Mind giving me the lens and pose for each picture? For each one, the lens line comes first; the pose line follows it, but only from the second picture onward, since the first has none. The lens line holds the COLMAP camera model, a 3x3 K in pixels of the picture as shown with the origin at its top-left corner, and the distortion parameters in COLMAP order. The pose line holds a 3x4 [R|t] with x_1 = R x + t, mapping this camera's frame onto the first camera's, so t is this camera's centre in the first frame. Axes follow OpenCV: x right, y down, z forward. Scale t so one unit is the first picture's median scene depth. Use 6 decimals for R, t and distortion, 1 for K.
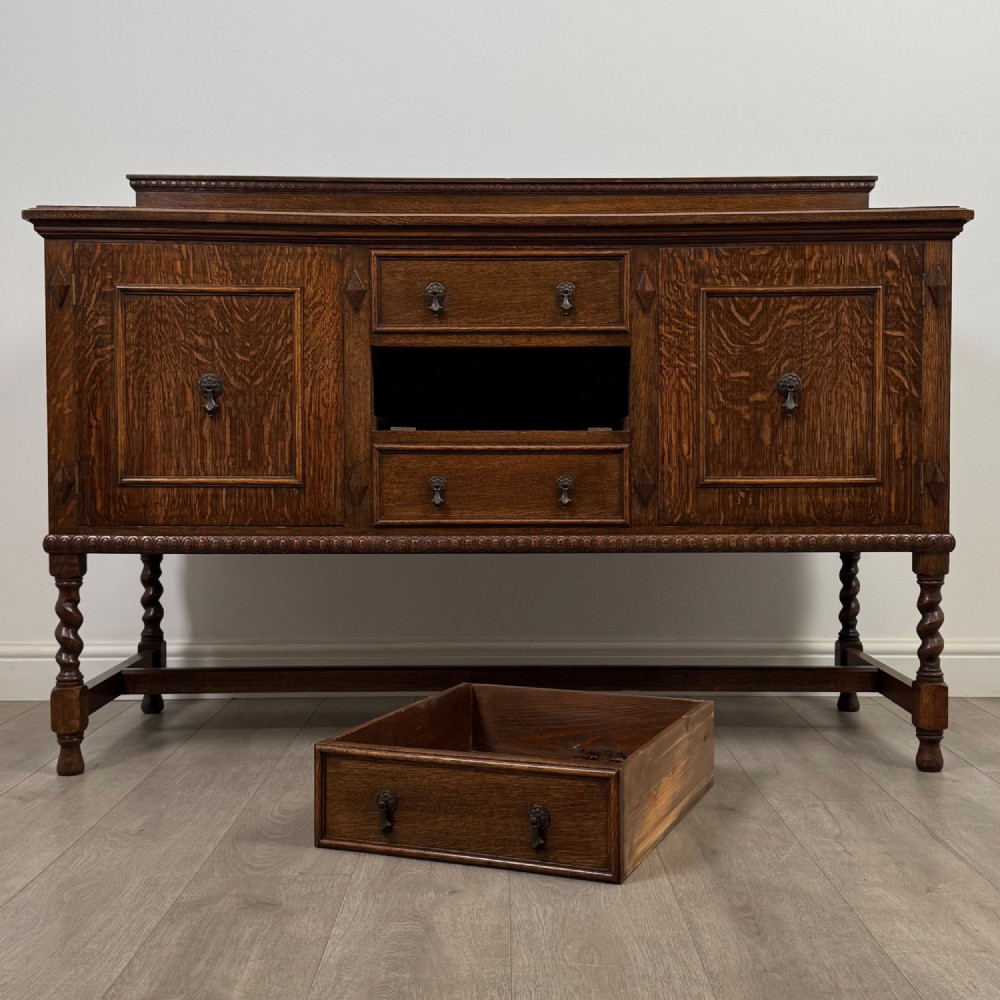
lens RADIAL K [[1272.8, 0, 530.4], [0, 1272.8, 461.3], [0, 0, 1]] dist [0.171306, -0.399179]
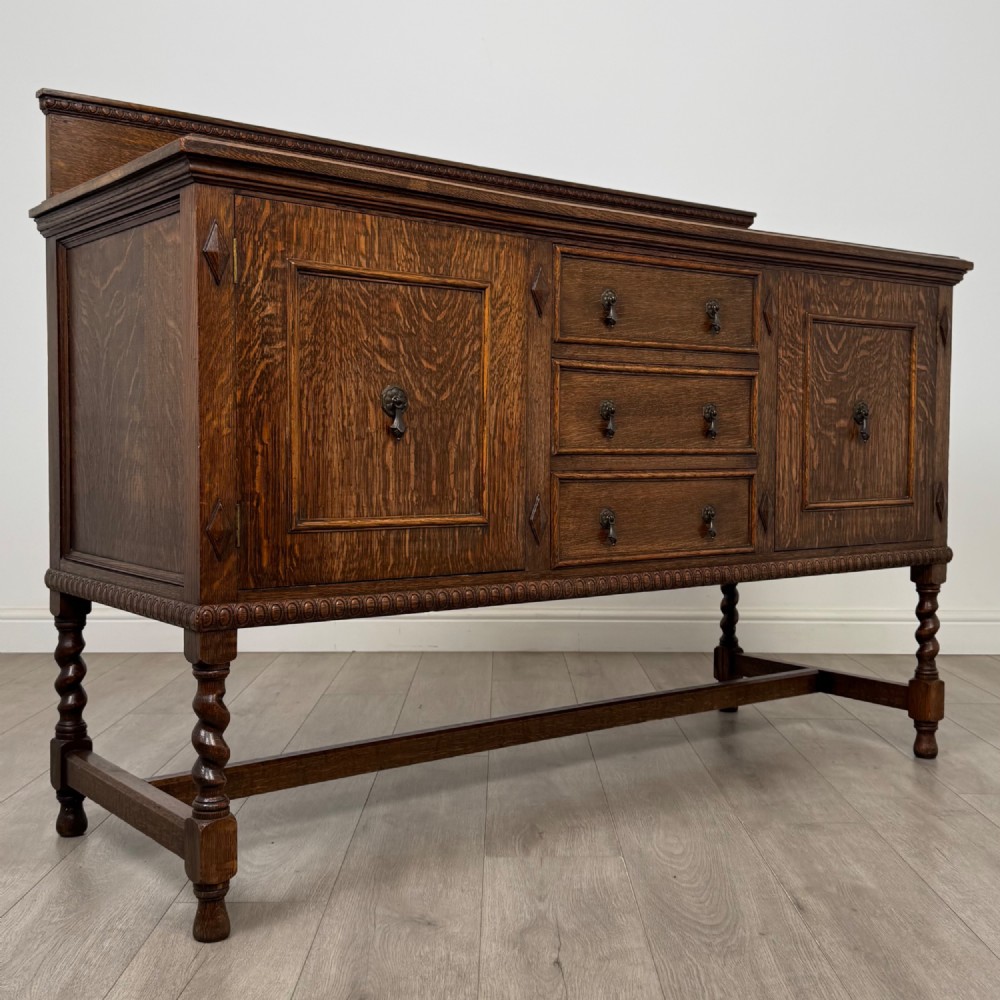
lens RADIAL K [[1235.6, 0, 515.7], [0, 1235.6, 478.3], [0, 0, 1]] dist [0.138427, -0.286315]
pose [[0.801551, -0.012816, 0.597789, -0.639805], [-0.000607, 0.999752, 0.022248, -0.028192], [-0.597926, -0.018195, 0.801345, 0.351739]]
